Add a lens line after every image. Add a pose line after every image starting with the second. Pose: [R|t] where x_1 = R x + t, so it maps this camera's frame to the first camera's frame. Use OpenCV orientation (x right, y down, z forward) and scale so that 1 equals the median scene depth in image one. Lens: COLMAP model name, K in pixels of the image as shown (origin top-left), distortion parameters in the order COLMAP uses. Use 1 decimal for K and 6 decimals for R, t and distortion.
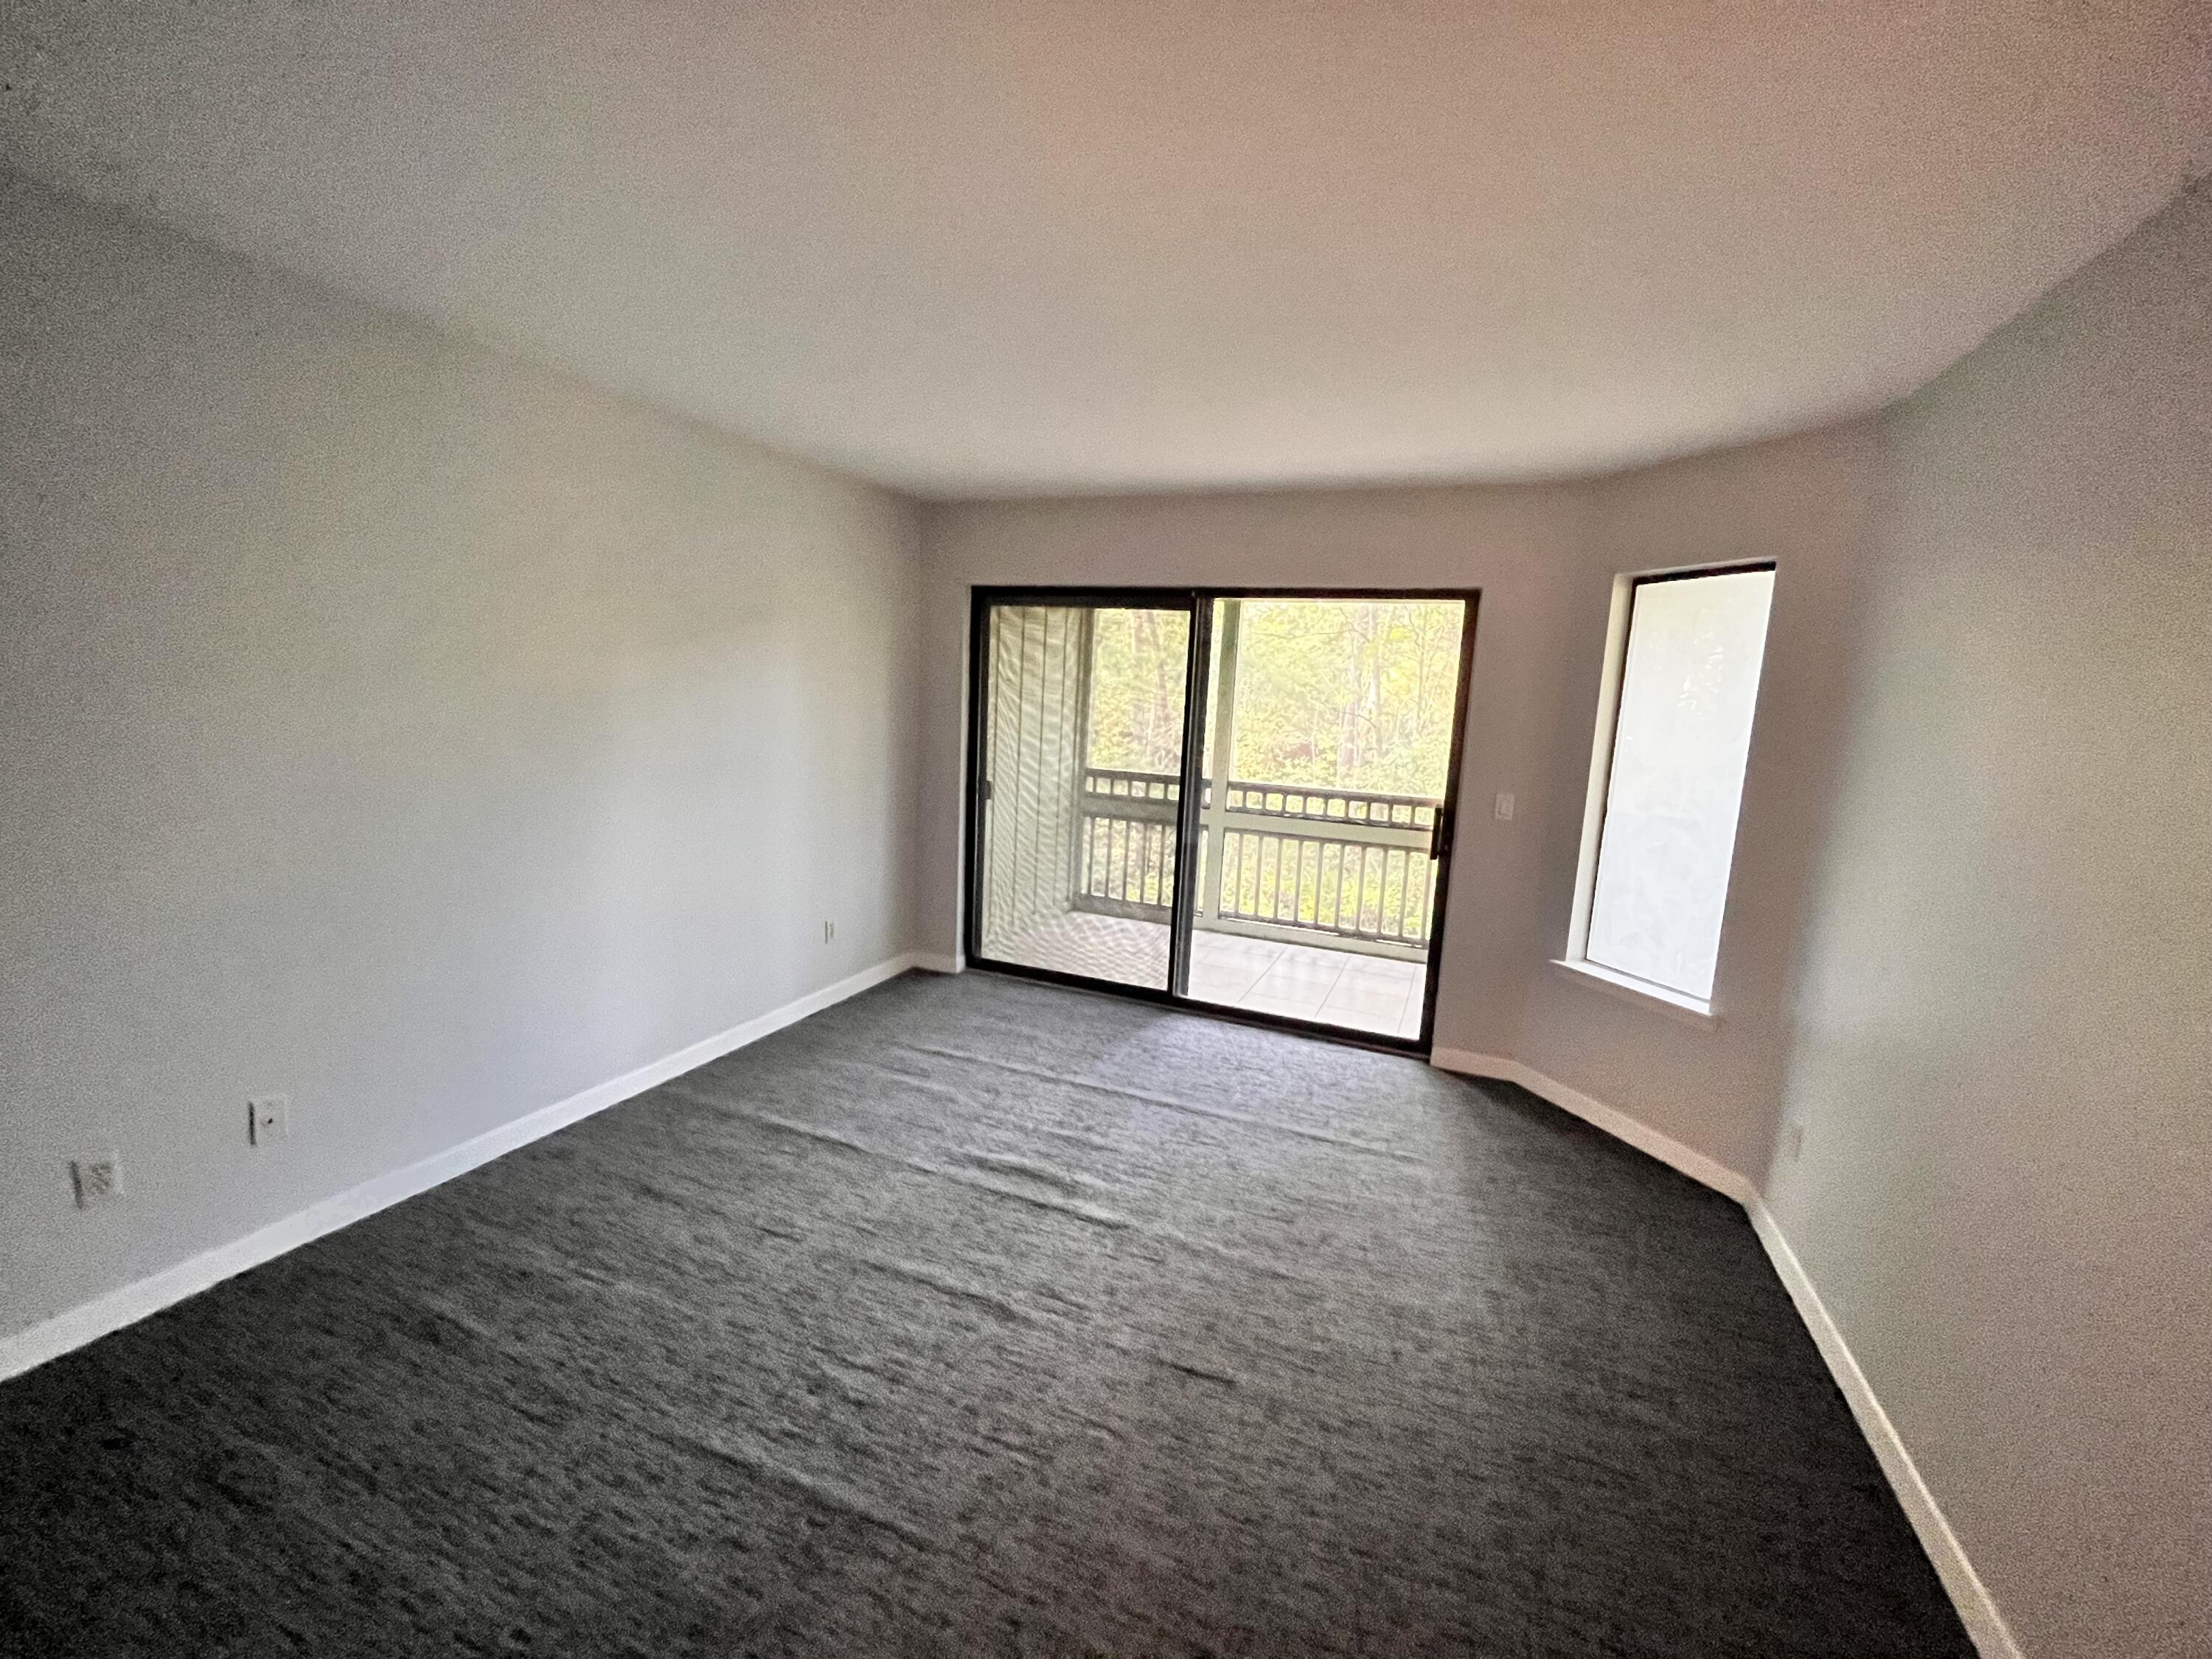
lens RADIAL K [[893.9, 0, 1106.0], [0, 893.9, 829.5], [0, 0, 1]] dist [-0.004094, 0.000920]
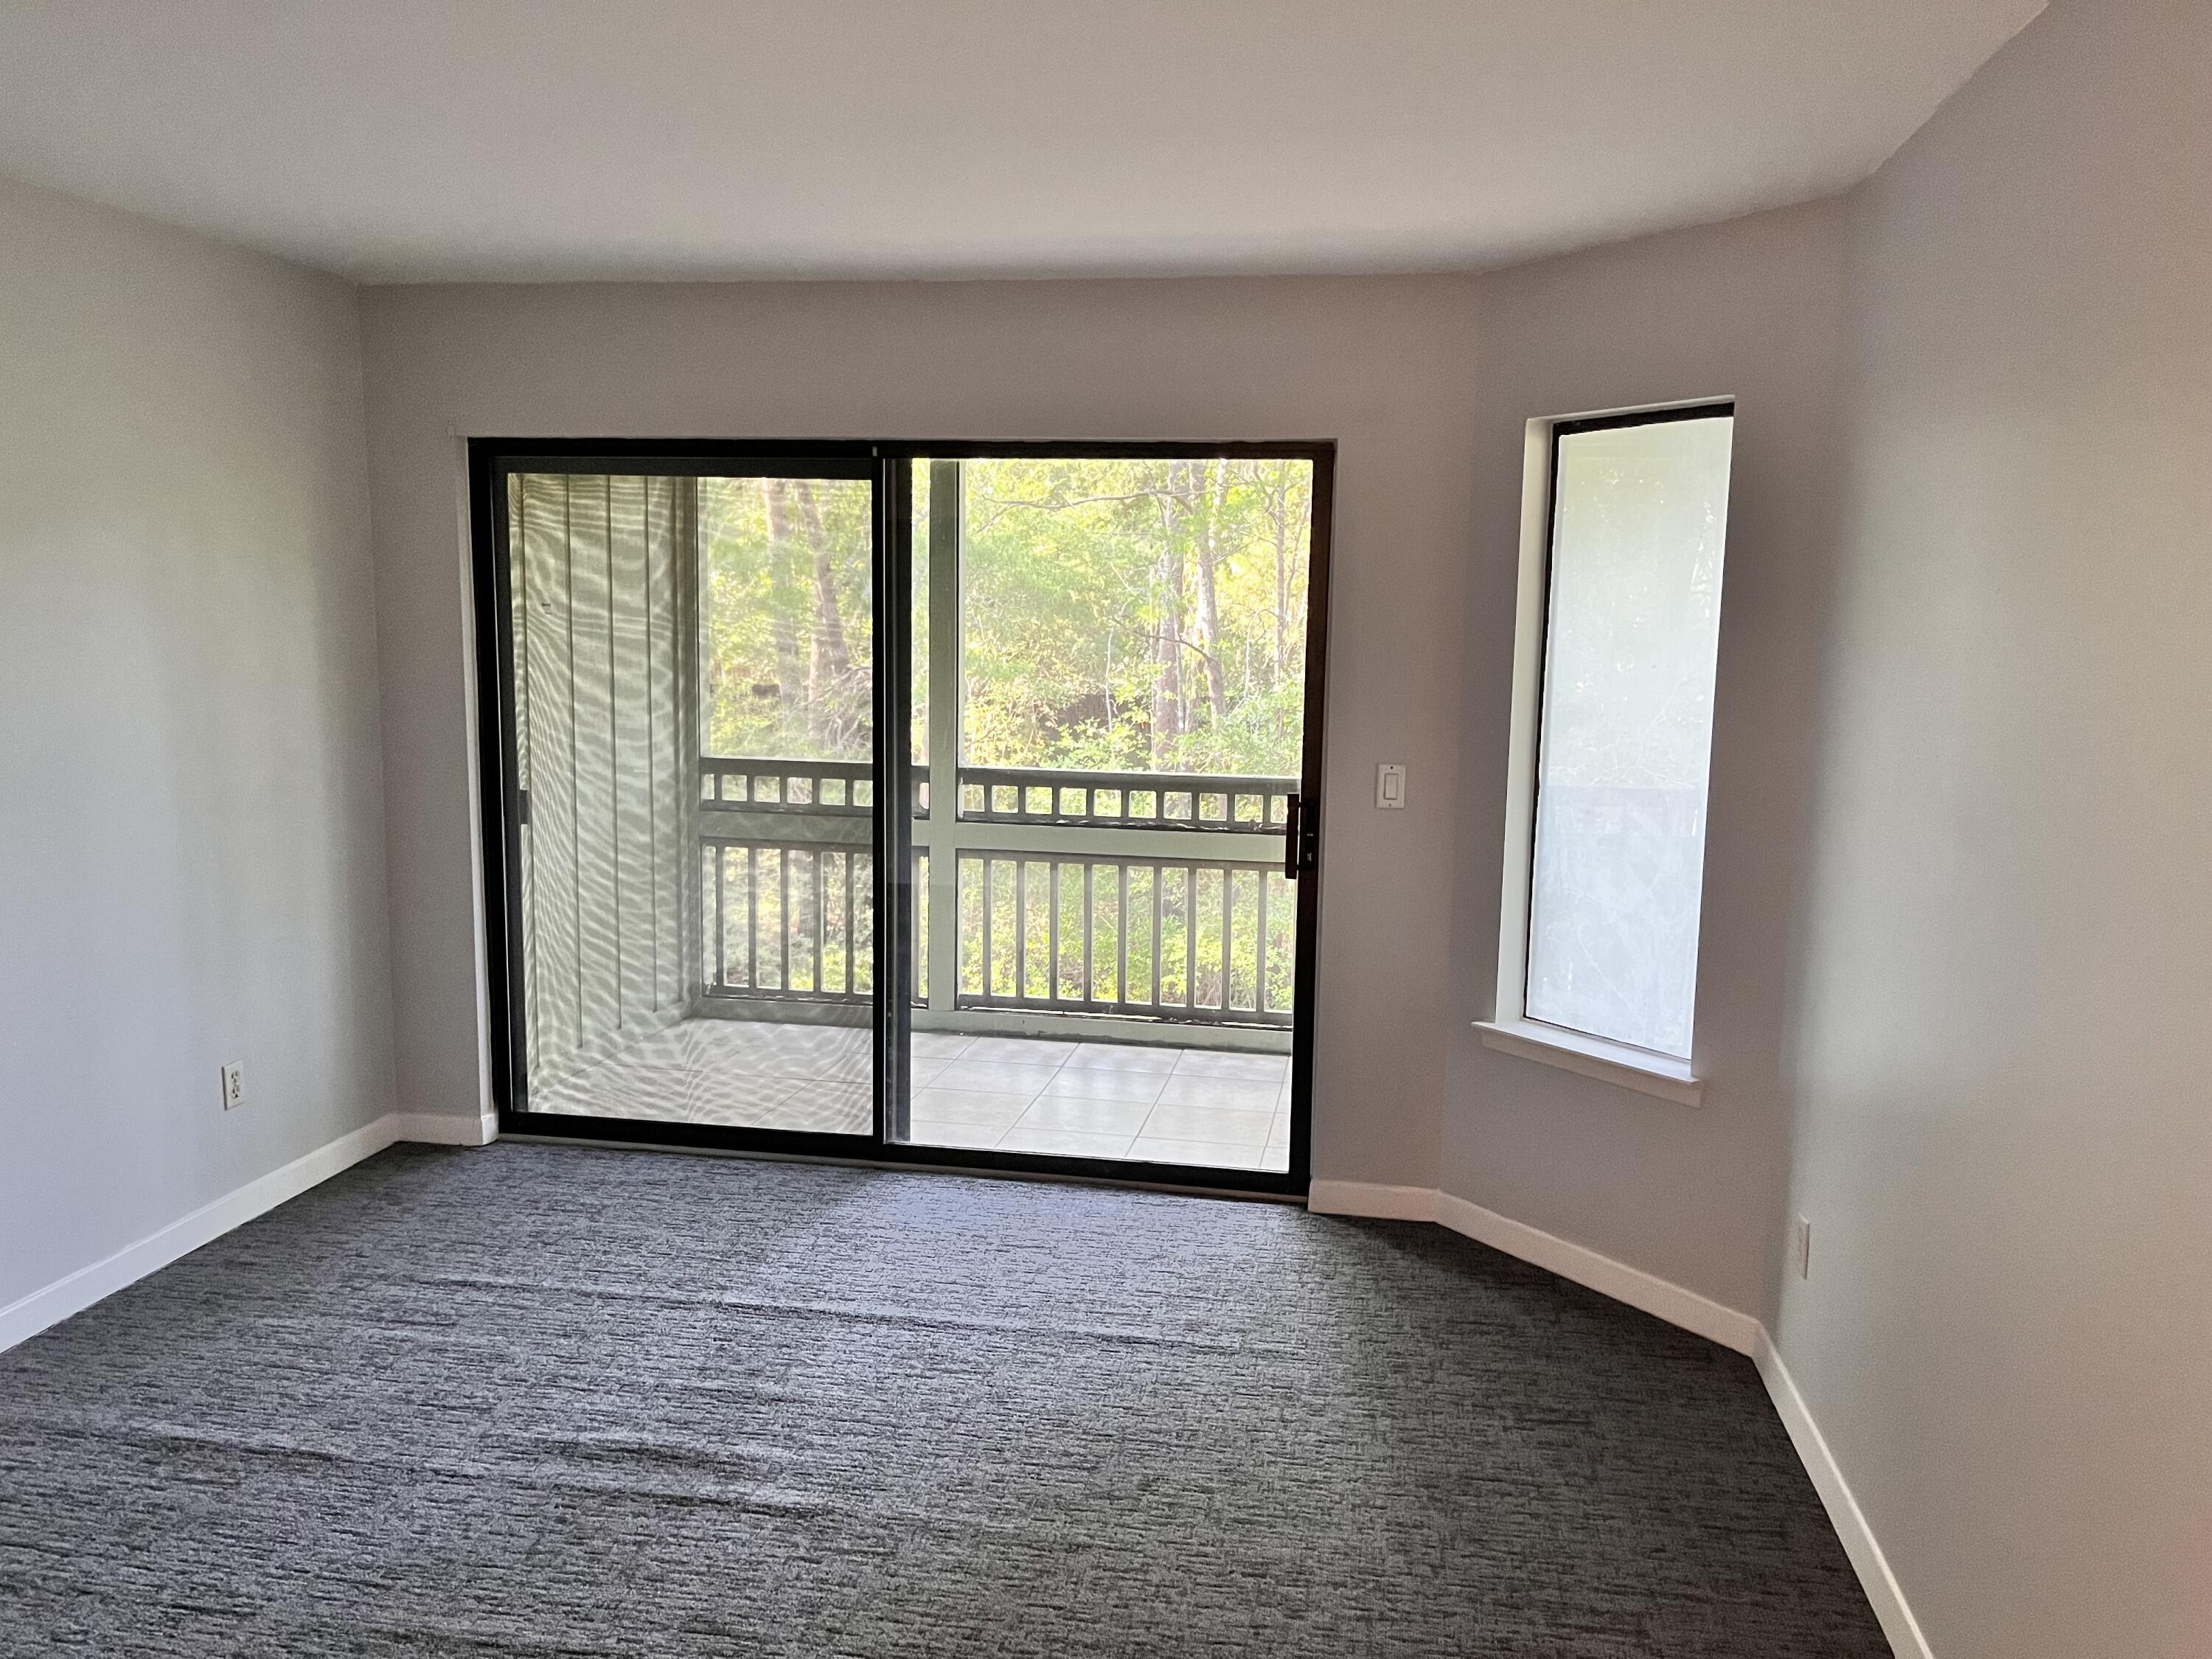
lens RADIAL K [[1670.7, 0, 1097.1], [0, 1670.7, 852.2], [0, 0, 1]] dist [0.086130, -0.123698]
pose [[0.975552, -0.062074, 0.210820, -0.010216], [0.063175, 0.998001, 0.001516, 0.006269], [-0.210493, 0.011839, 0.977524, -0.123622]]
